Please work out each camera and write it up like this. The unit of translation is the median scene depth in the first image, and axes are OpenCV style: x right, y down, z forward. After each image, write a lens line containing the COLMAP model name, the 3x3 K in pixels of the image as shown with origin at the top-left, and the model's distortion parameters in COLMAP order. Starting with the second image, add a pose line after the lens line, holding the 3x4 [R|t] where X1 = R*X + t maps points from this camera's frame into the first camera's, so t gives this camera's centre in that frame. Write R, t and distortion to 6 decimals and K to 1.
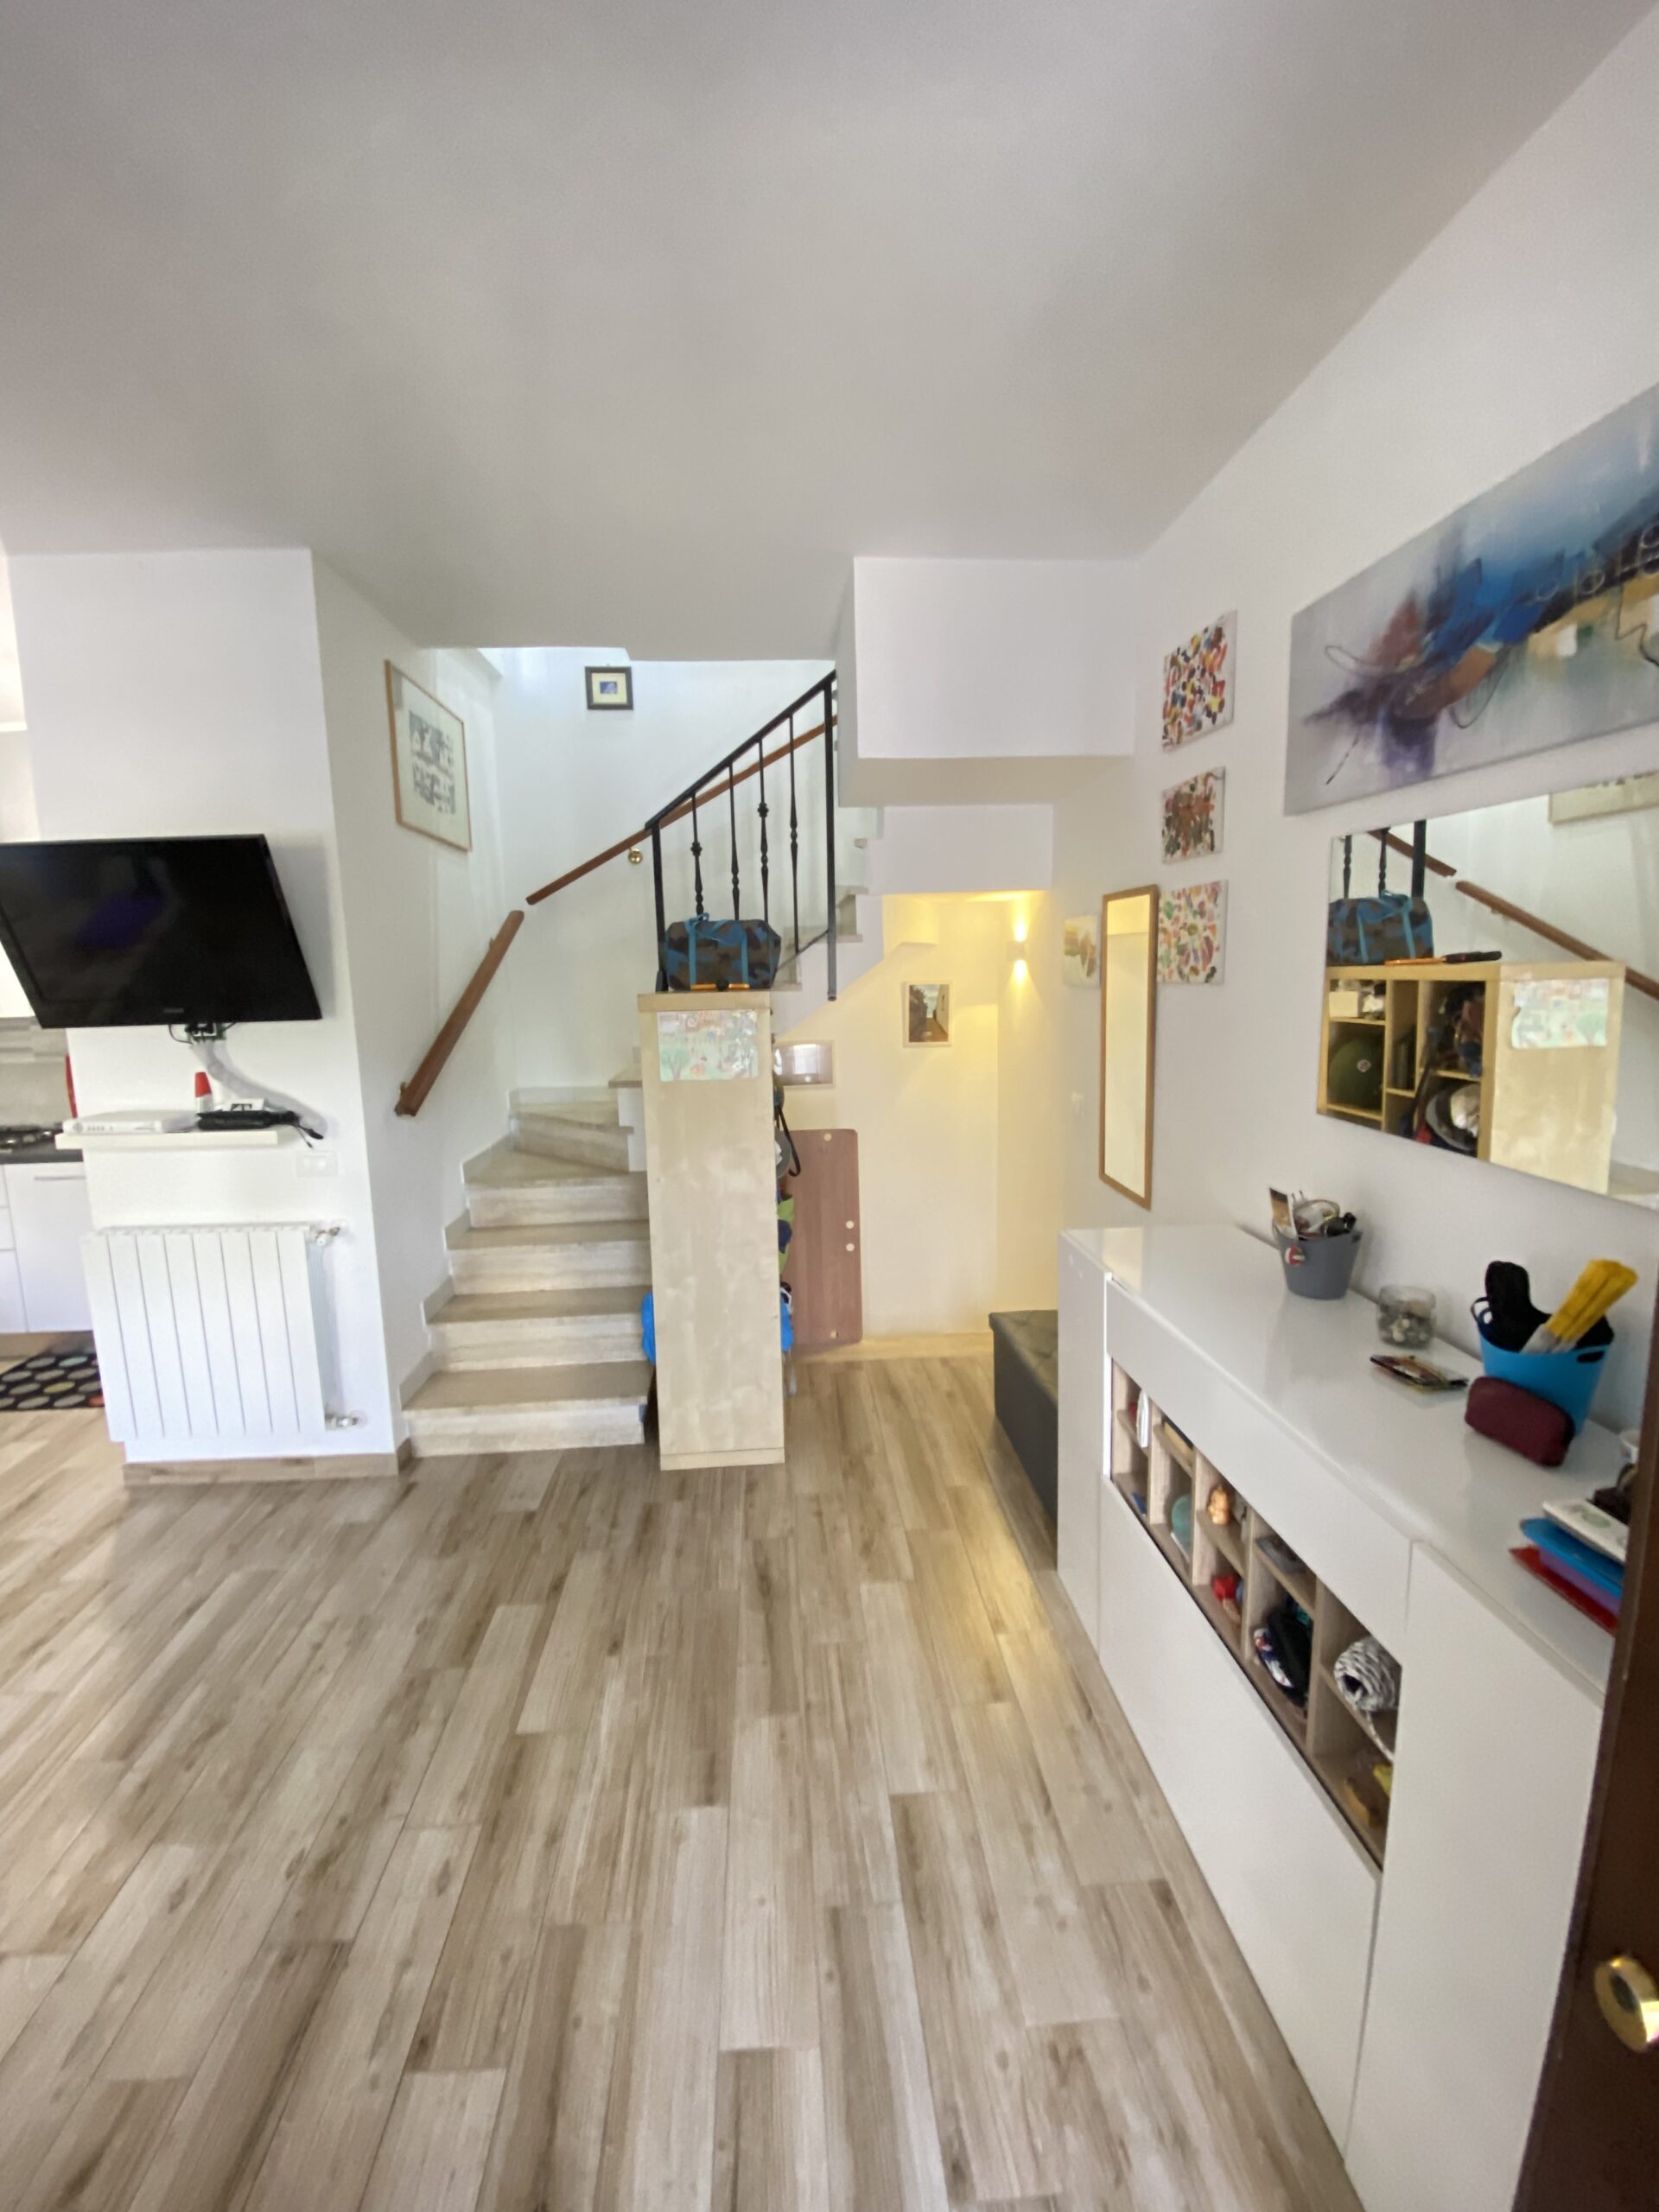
lens RADIAL K [[898.3, 0, 823.0], [0, 898.3, 1100.7], [0, 0, 1]] dist [0.020818, -0.019236]
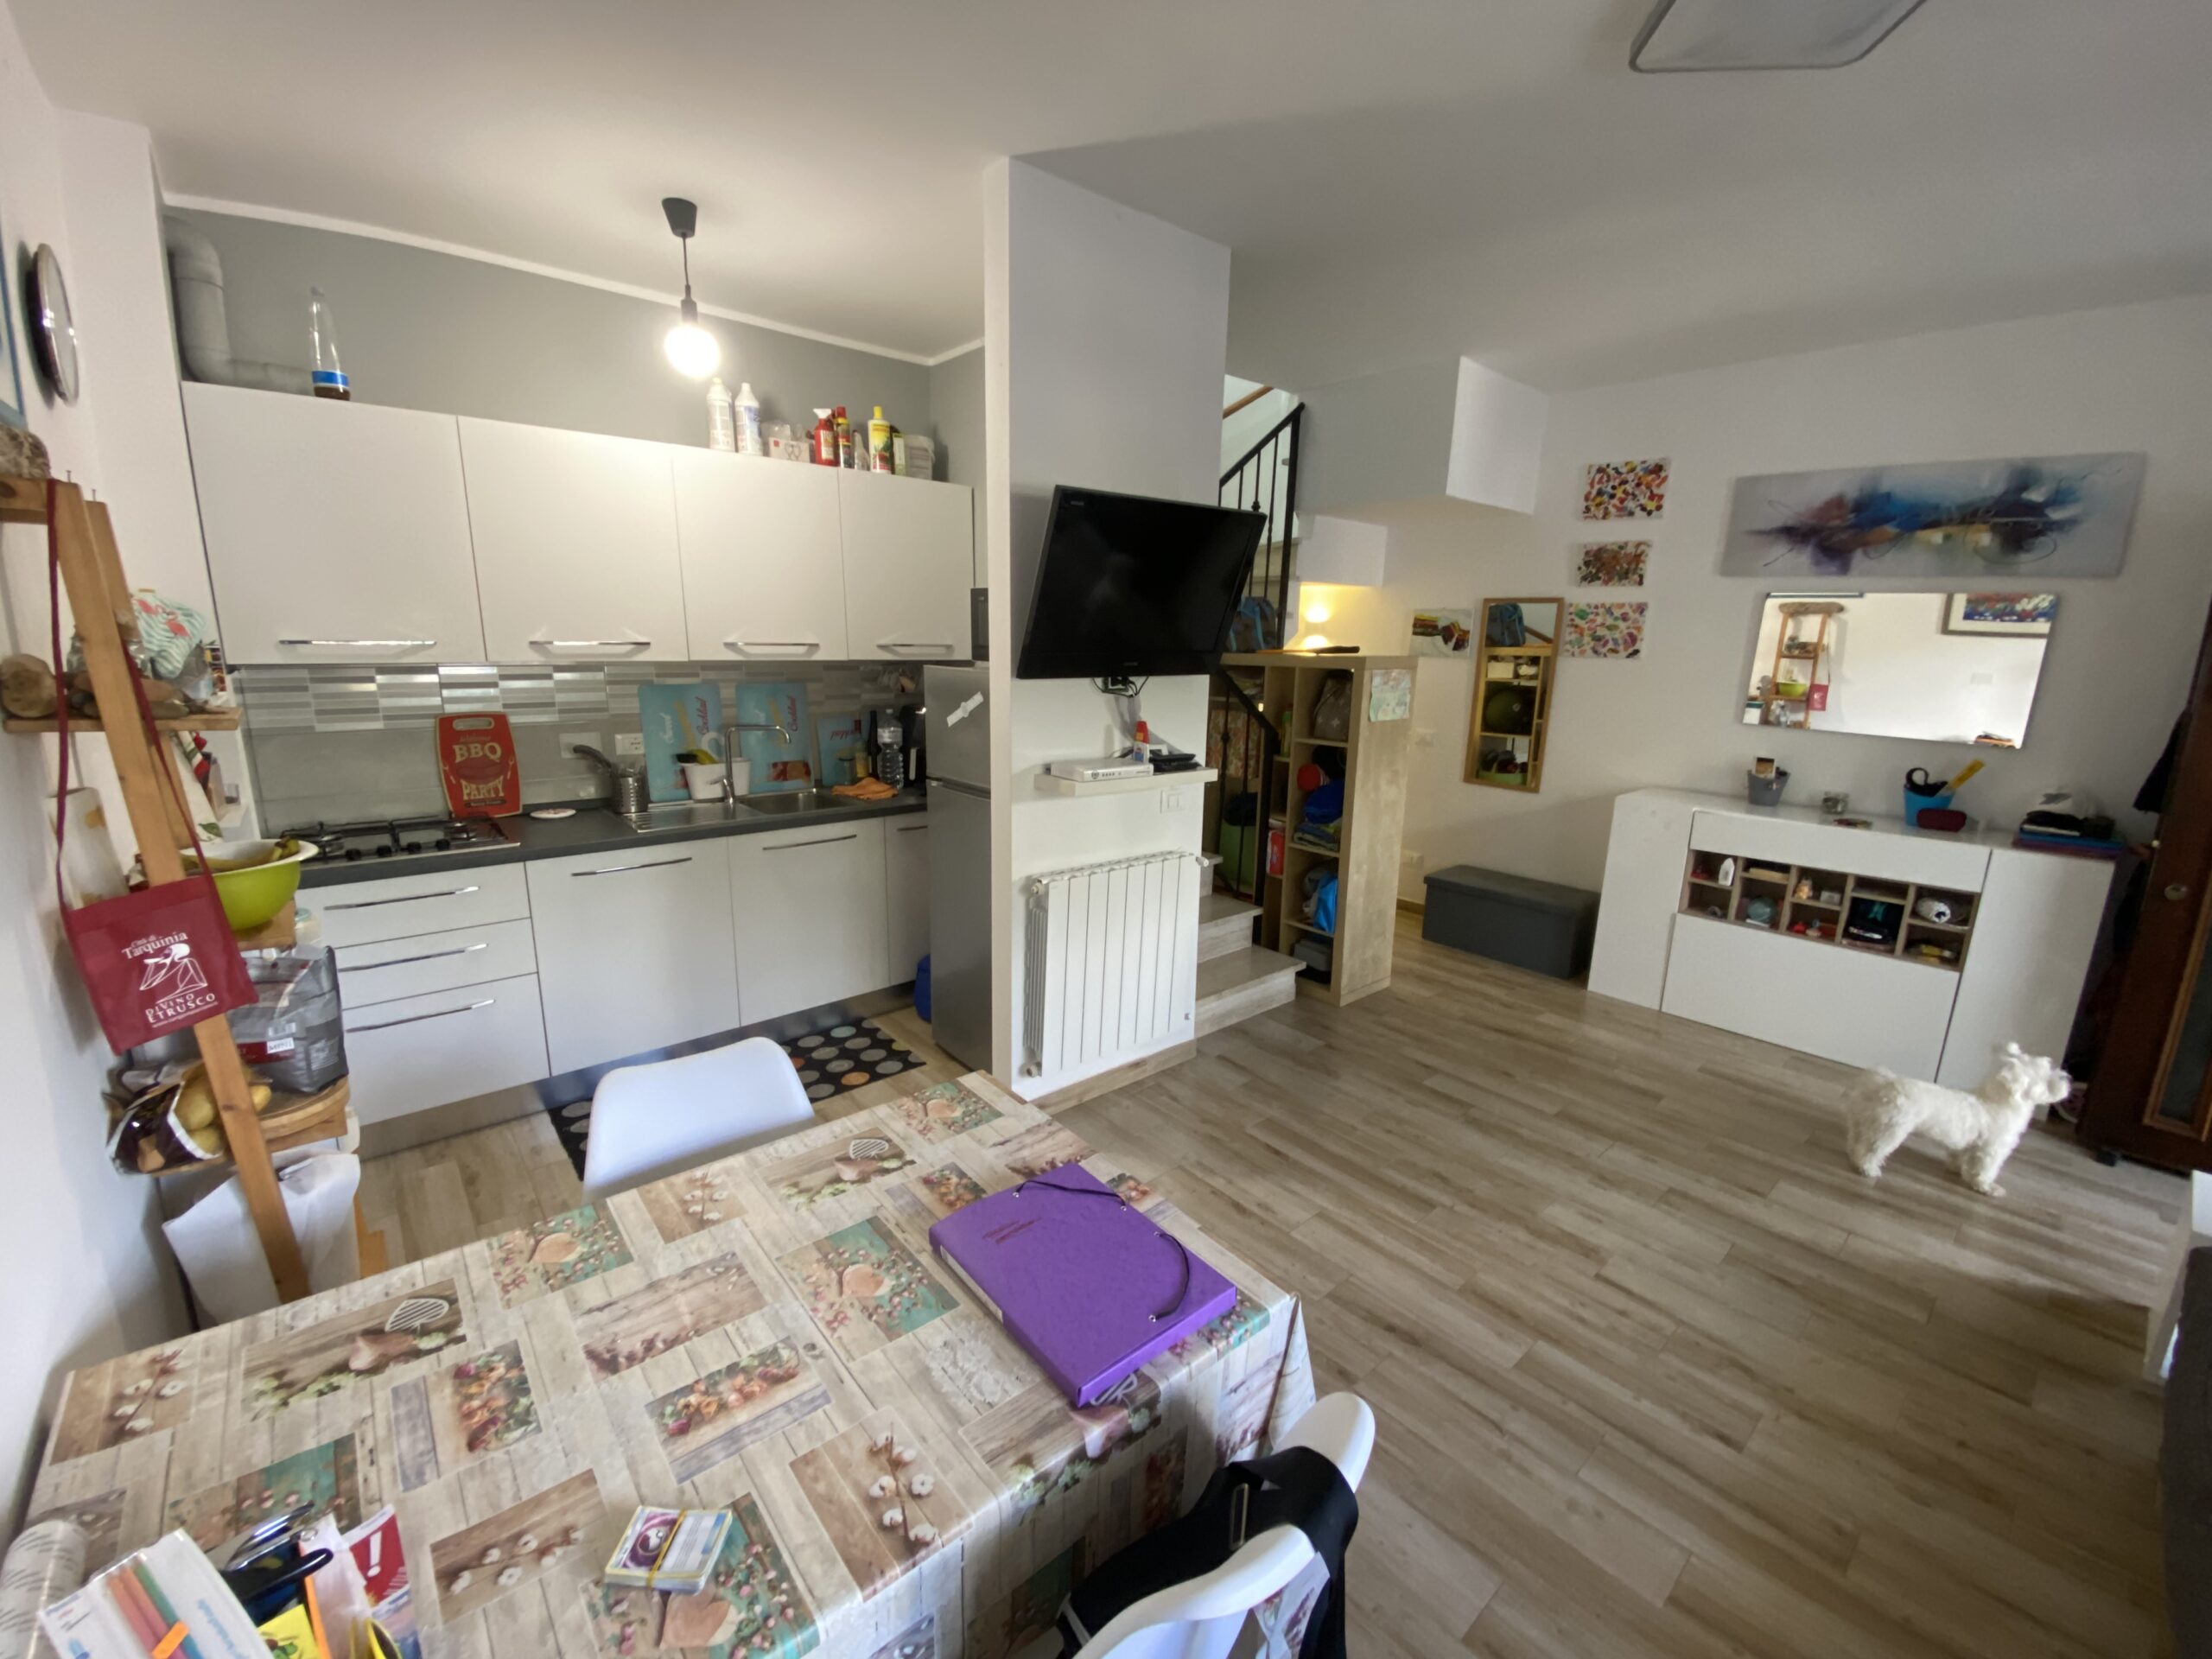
lens RADIAL K [[898.3, 0, 1096.2], [0, 898.3, 833.8], [0, 0, 1]] dist [0.020818, -0.019236]
pose [[0.795410, -0.095683, 0.598471, -1.659092], [0.048988, 0.994378, 0.093872, -0.000873], [-0.604088, -0.045349, 0.795626, 0.189694]]
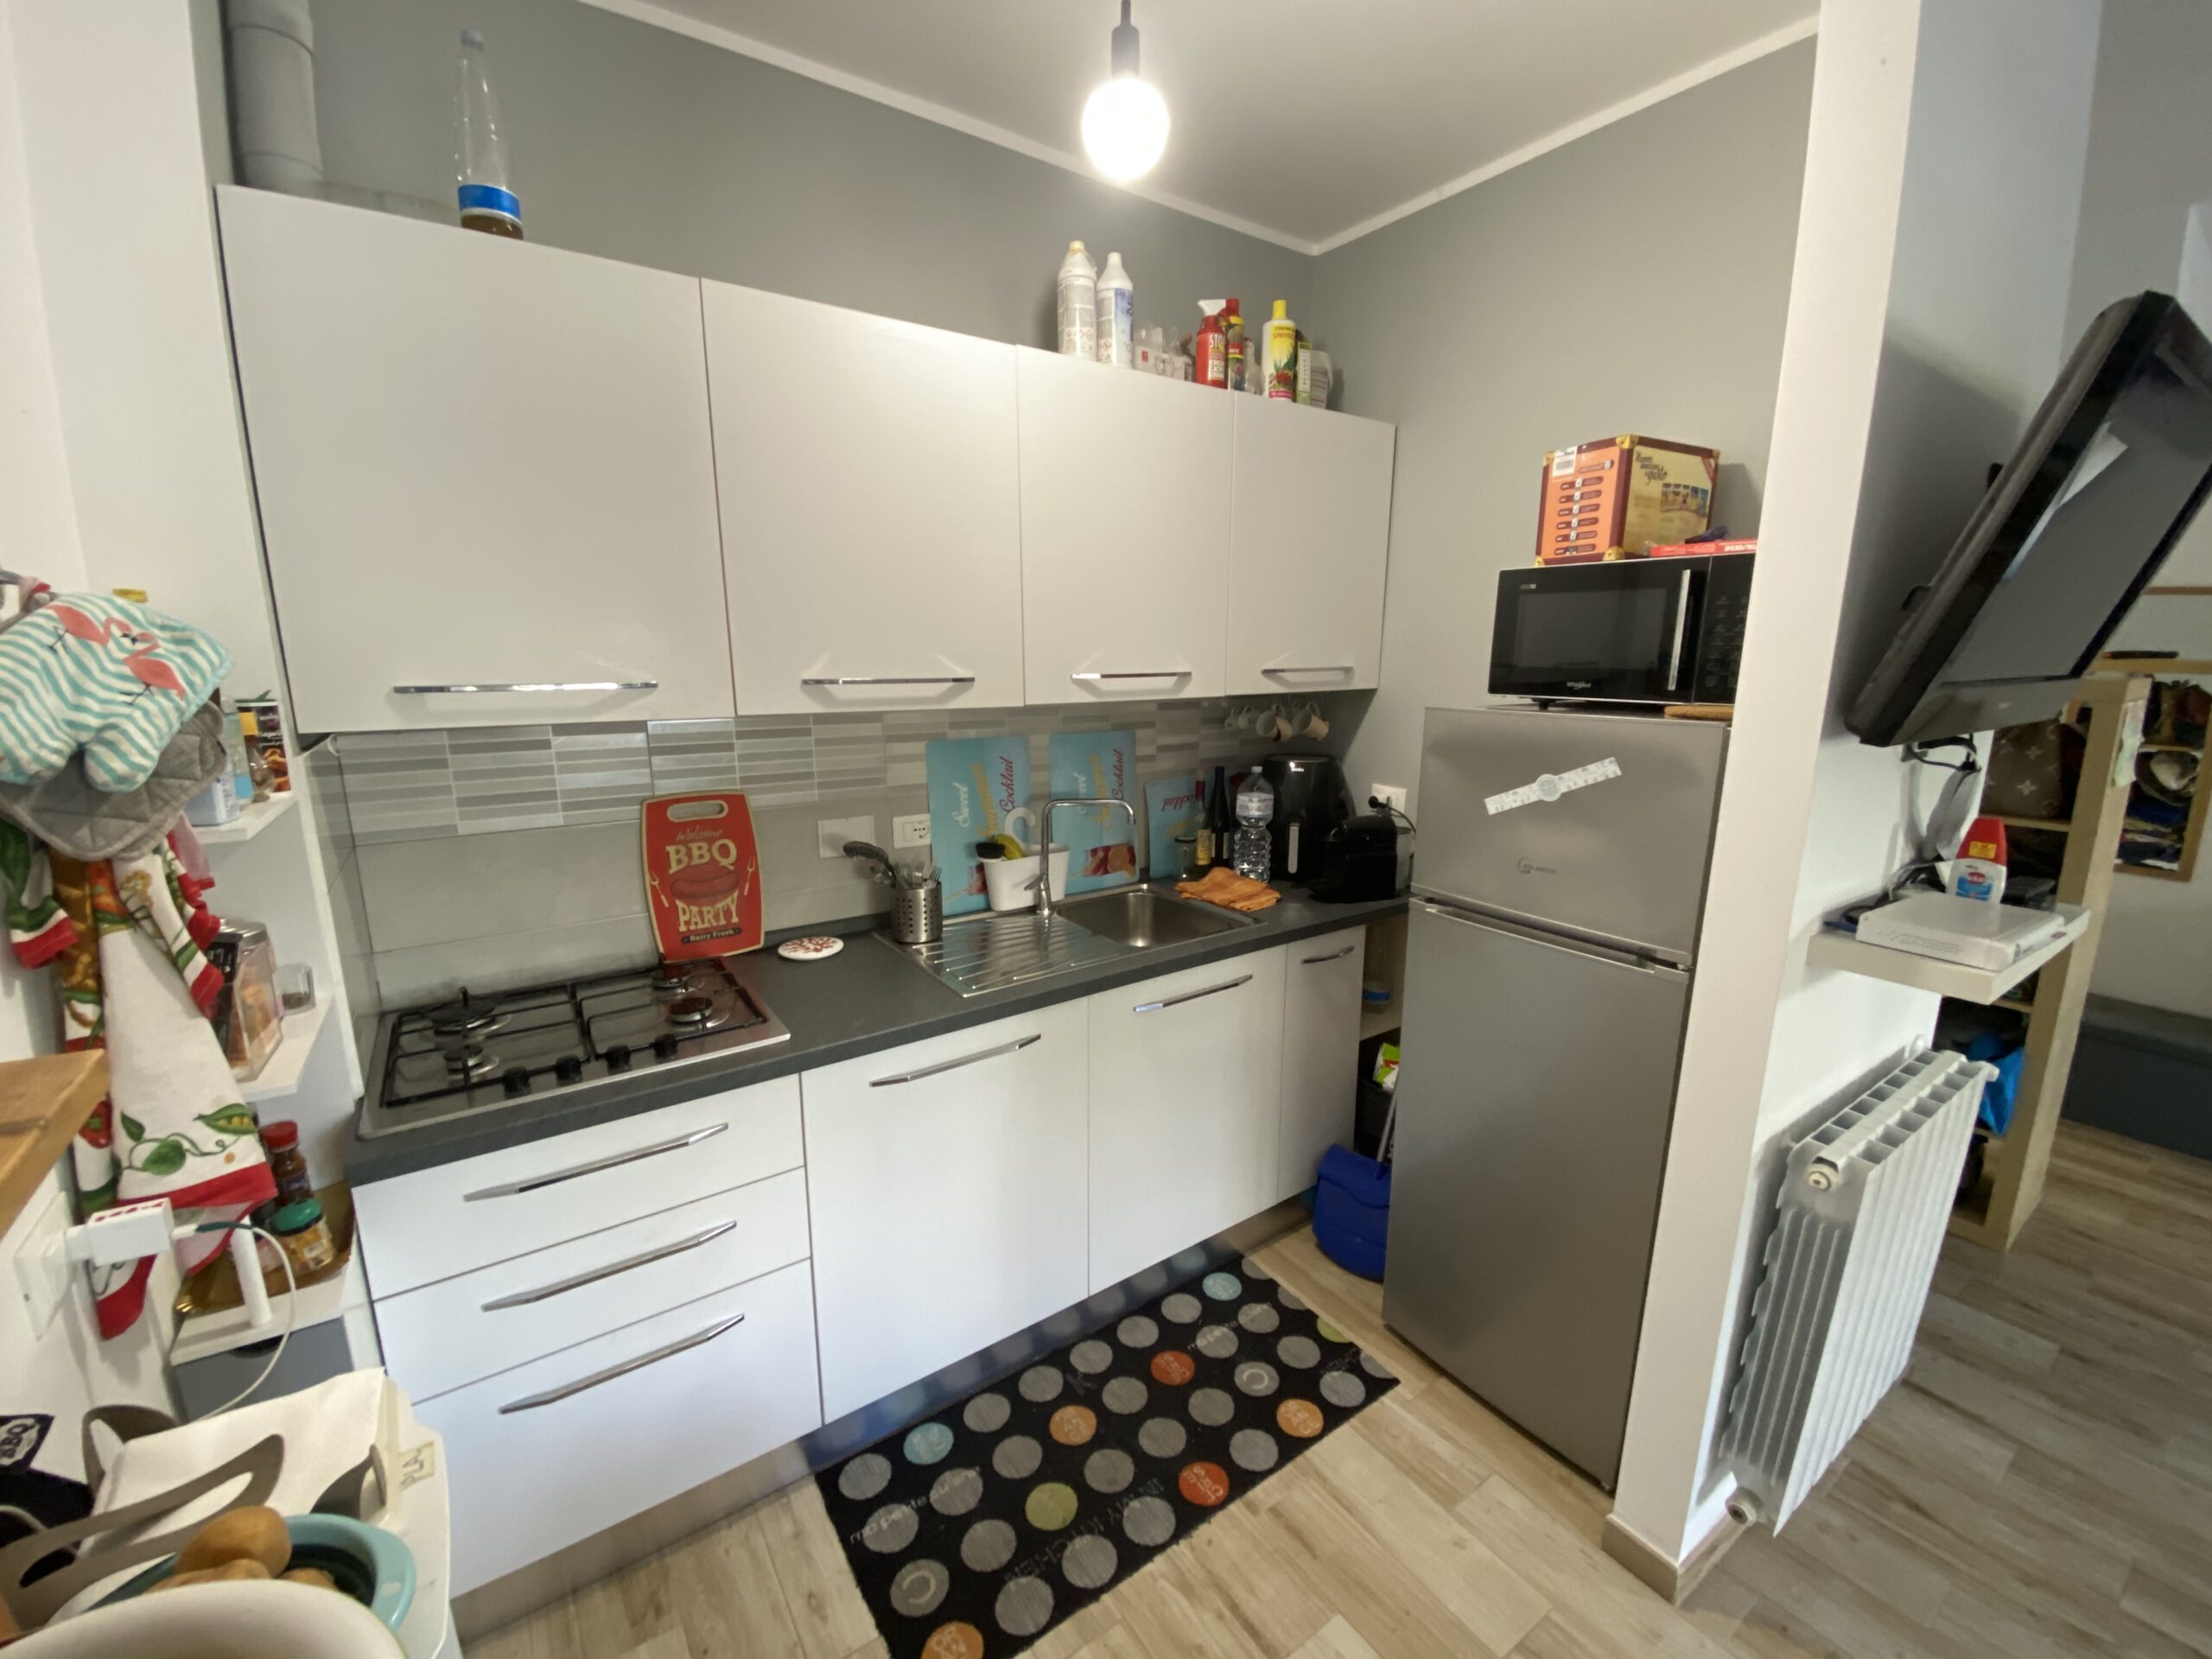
lens RADIAL K [[895.4, 0, 1095.7], [0, 895.4, 833.5], [0, 0, 1]] dist [0.045180, -0.034116]
pose [[0.857217, -0.081417, 0.508478, -1.688587], [0.052075, 0.996066, 0.071698, -0.109970], [-0.512316, -0.034982, 0.858085, 0.971208]]
